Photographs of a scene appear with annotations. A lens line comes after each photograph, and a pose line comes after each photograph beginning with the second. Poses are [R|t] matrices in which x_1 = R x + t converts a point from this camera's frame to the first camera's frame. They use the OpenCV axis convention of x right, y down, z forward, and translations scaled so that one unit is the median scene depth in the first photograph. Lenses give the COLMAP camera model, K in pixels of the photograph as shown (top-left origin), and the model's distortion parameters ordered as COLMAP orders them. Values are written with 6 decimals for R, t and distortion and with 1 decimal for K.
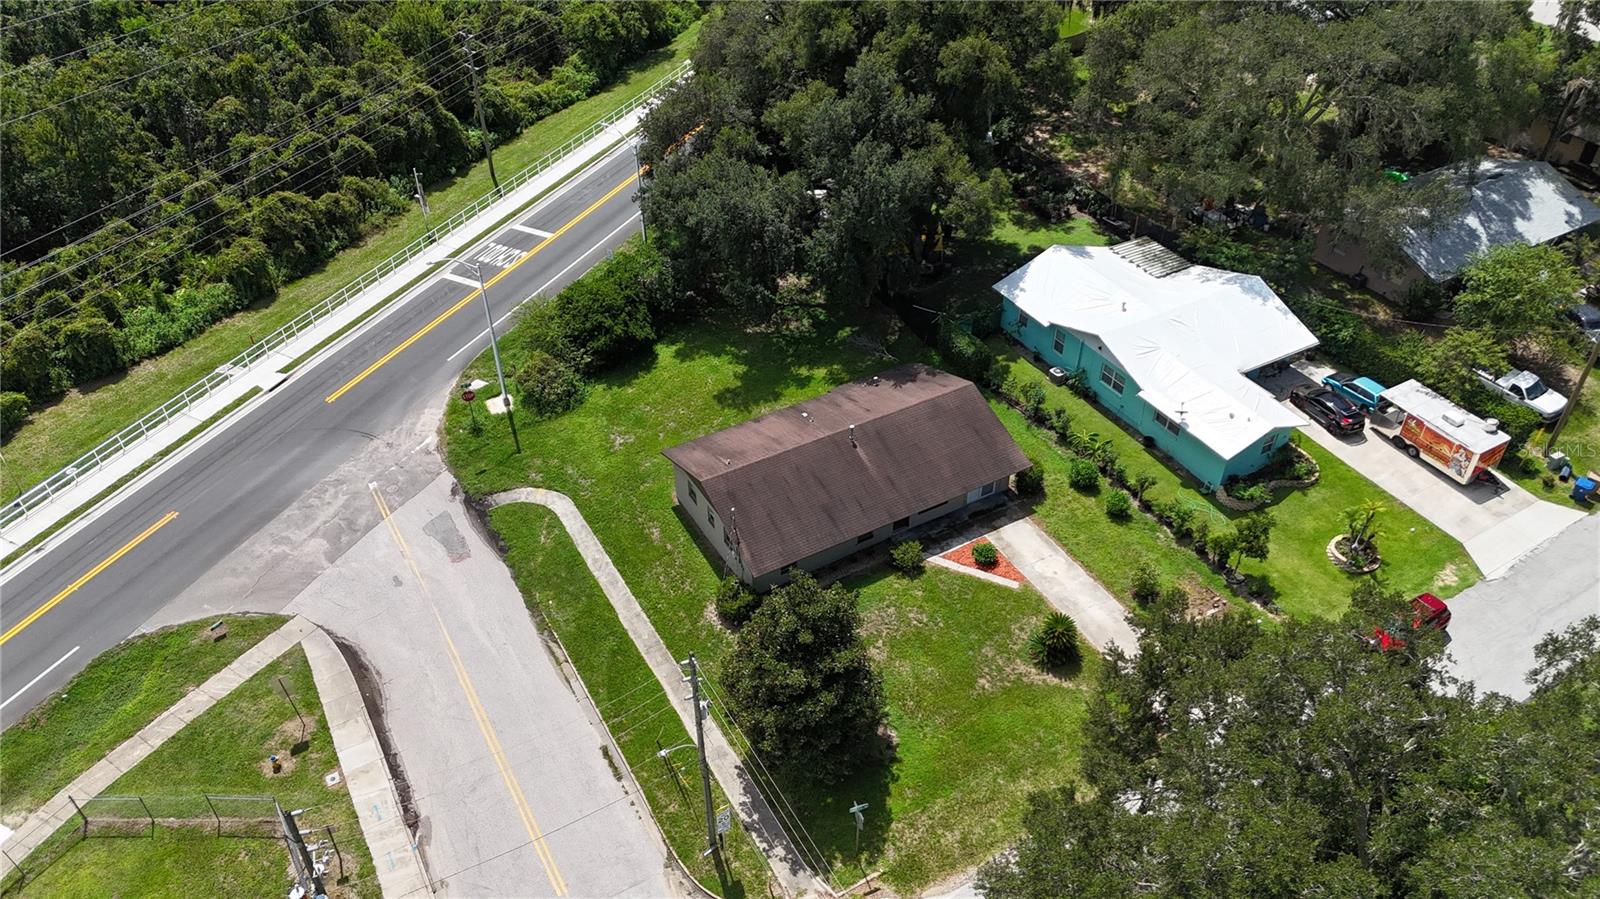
lens RADIAL K [[1169.2, 0, 796.1], [0, 1169.2, 449.7], [0, 0, 1]] dist [0.055648, -0.054764]
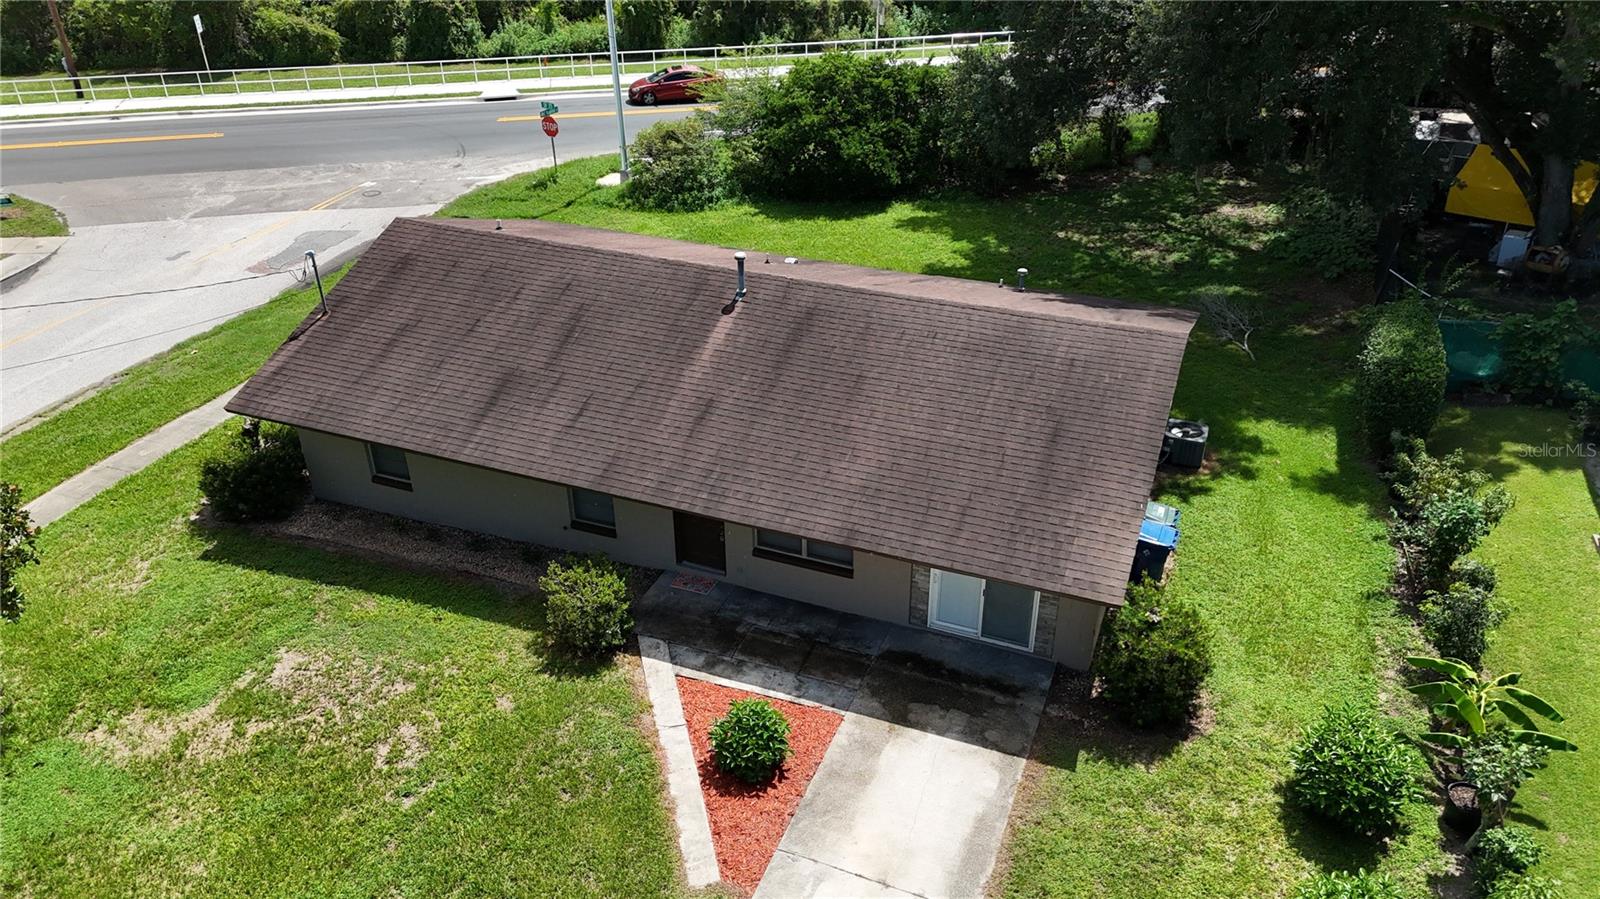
lens RADIAL K [[1169.2, 0, 796.1], [0, 1169.2, 449.7], [0, 0, 1]] dist [0.055648, -0.054764]
pose [[0.629383, 0.398863, -0.666923, 0.321410], [-0.486896, 0.871286, 0.061596, 0.002116], [0.605648, 0.285954, 0.742577, 0.737069]]
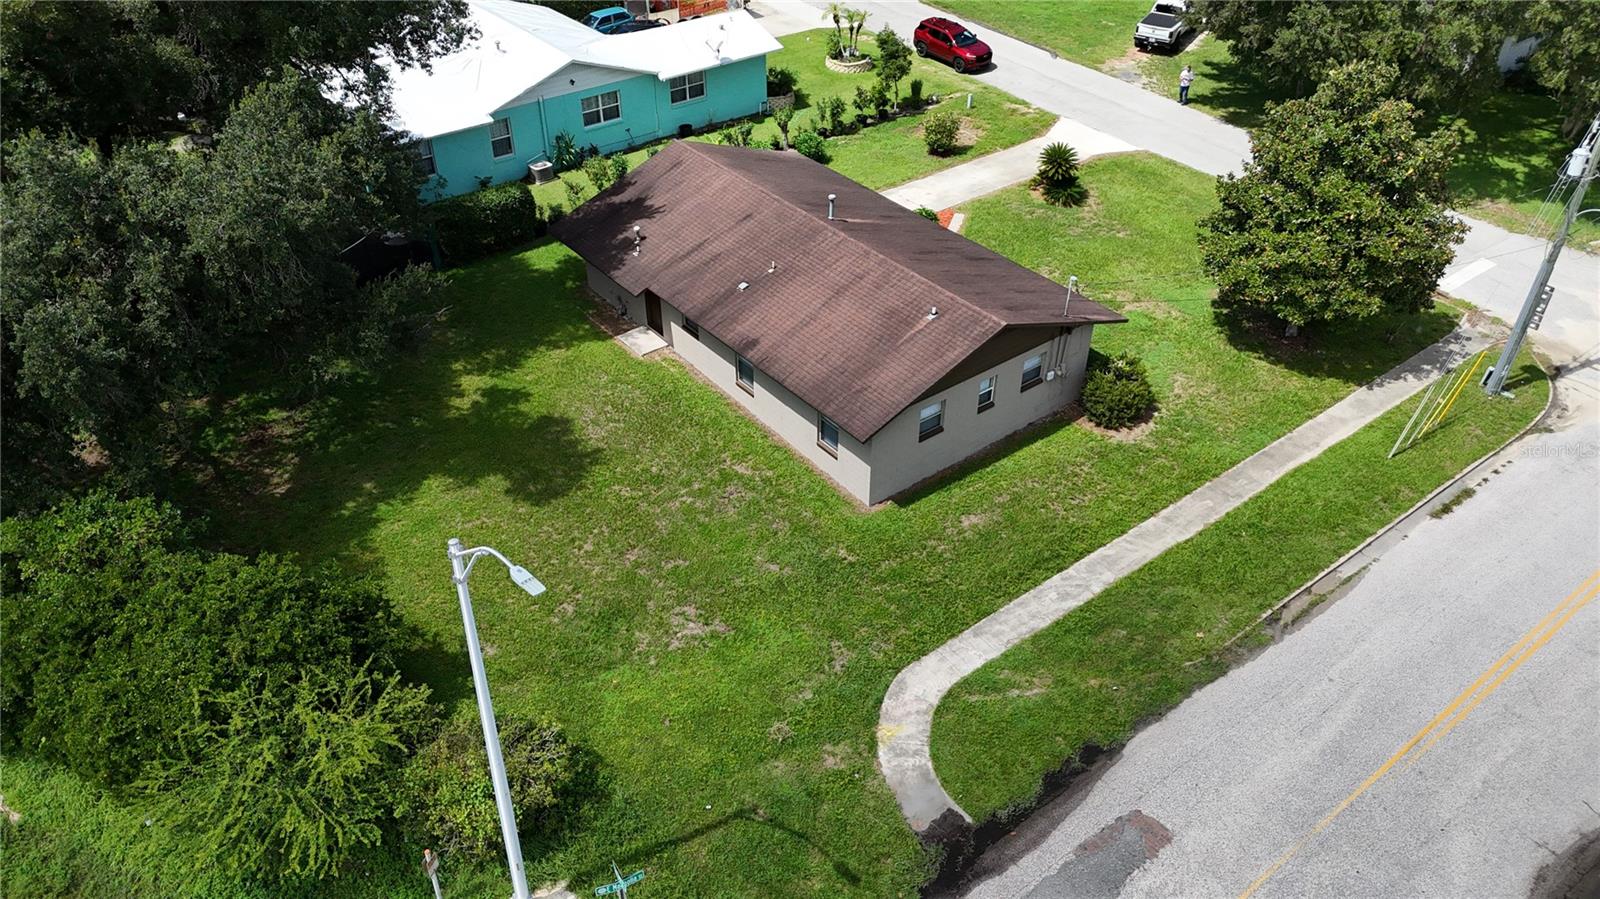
lens RADIAL K [[1169.2, 0, 796.1], [0, 1169.2, 449.7], [0, 0, 1]] dist [0.055648, -0.054764]
pose [[-0.136279, -0.590592, 0.795380, -0.515581], [0.627538, 0.569787, 0.530603, -0.280886], [-0.766567, 0.571441, 0.292968, 0.890143]]
